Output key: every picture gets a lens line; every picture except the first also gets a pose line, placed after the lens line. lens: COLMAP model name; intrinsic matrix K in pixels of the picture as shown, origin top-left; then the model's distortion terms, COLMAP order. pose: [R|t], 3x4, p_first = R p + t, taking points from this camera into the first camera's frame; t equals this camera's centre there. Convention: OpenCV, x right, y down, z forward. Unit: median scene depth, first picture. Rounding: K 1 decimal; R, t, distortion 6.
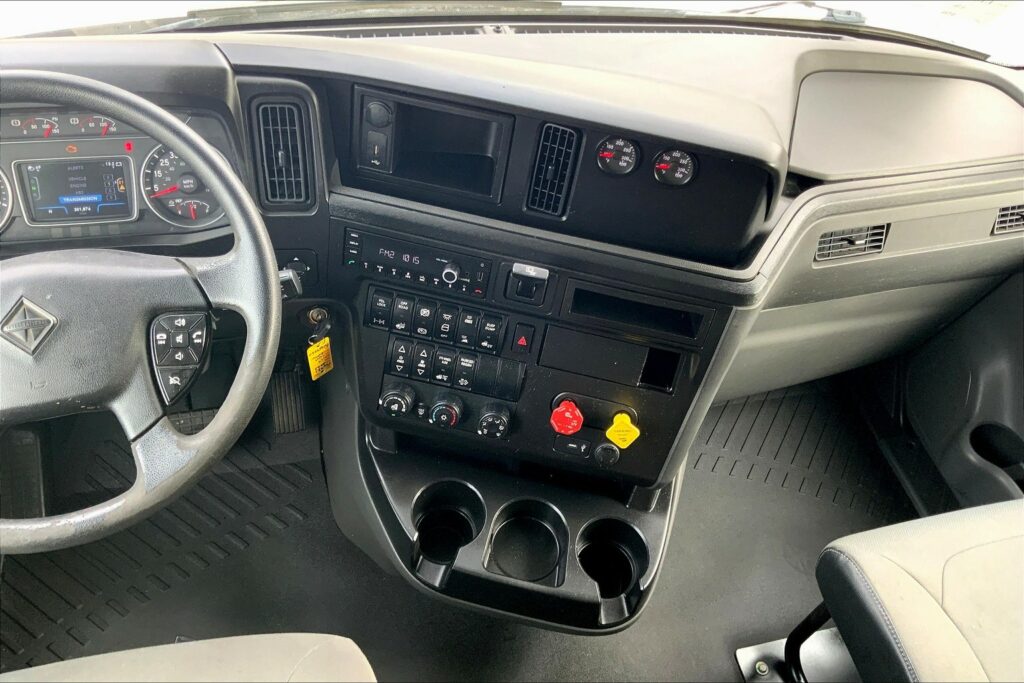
lens RADIAL K [[837.5, 0, 512.4], [0, 837.5, 338.9], [0, 0, 1]] dist [0.108052, -0.220353]
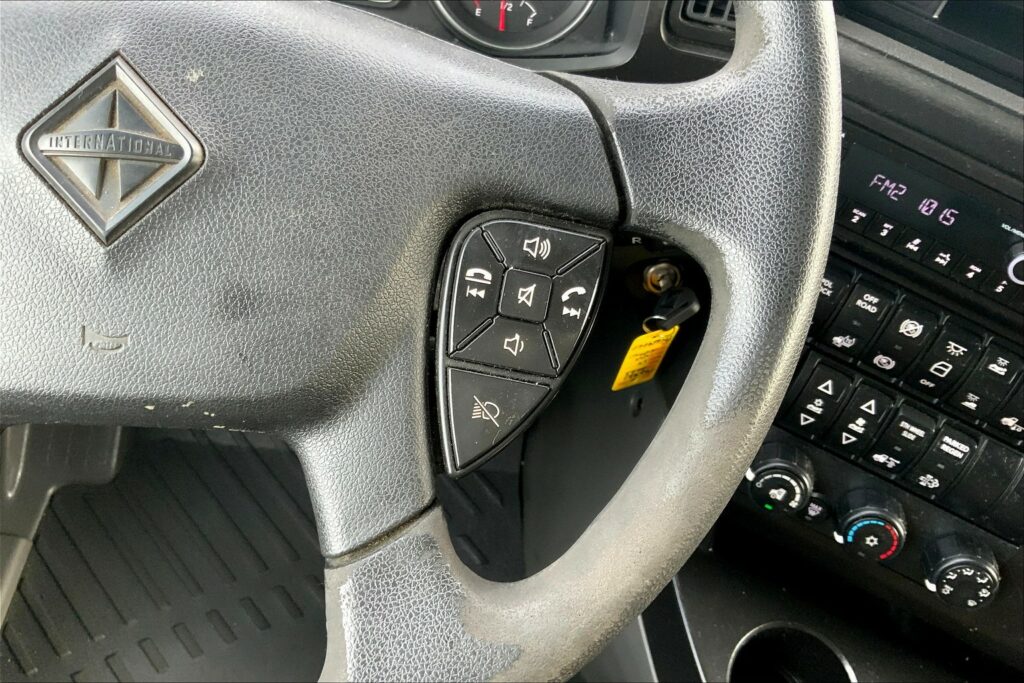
lens RADIAL K [[837.5, 0, 512.4], [0, 837.5, 338.9], [0, 0, 1]] dist [0.108052, -0.220353]
pose [[0.962909, 0.247141, -0.108292, -0.274514], [-0.241263, 0.968308, 0.064590, -0.002556], [0.120823, -0.036068, 0.992019, 0.511418]]
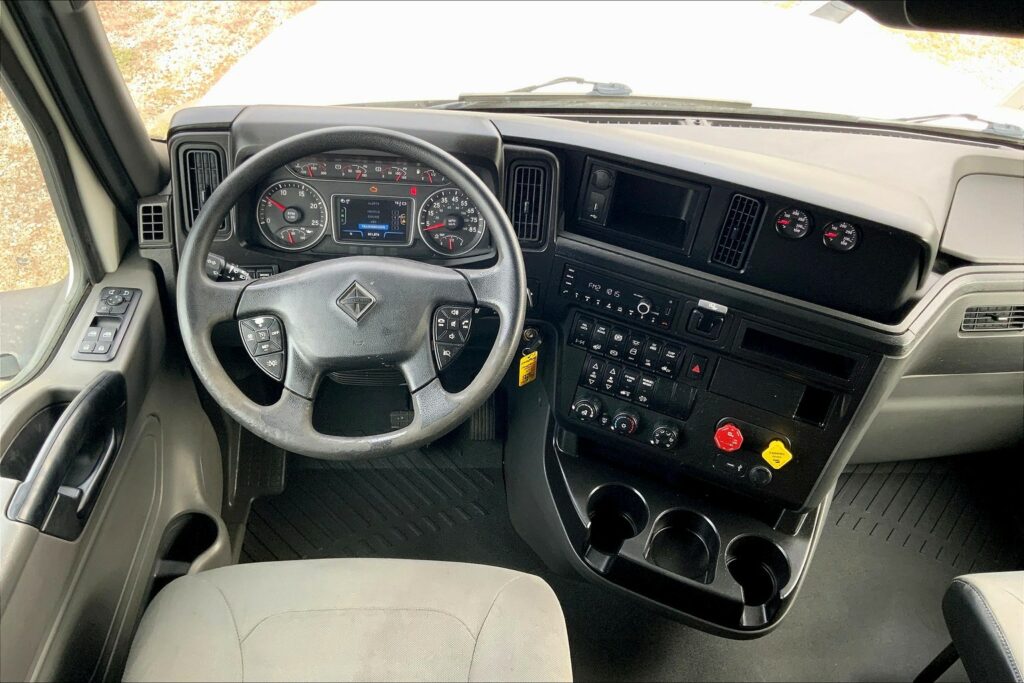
lens RADIAL K [[837.5, 0, 512.4], [0, 837.5, 338.9], [0, 0, 1]] dist [0.108052, -0.220353]
pose [[0.981443, 0.097603, -0.165054, -0.054477], [-0.114696, 0.988614, -0.097402, 0.112023], [0.153668, 0.114526, 0.981463, -0.246922]]
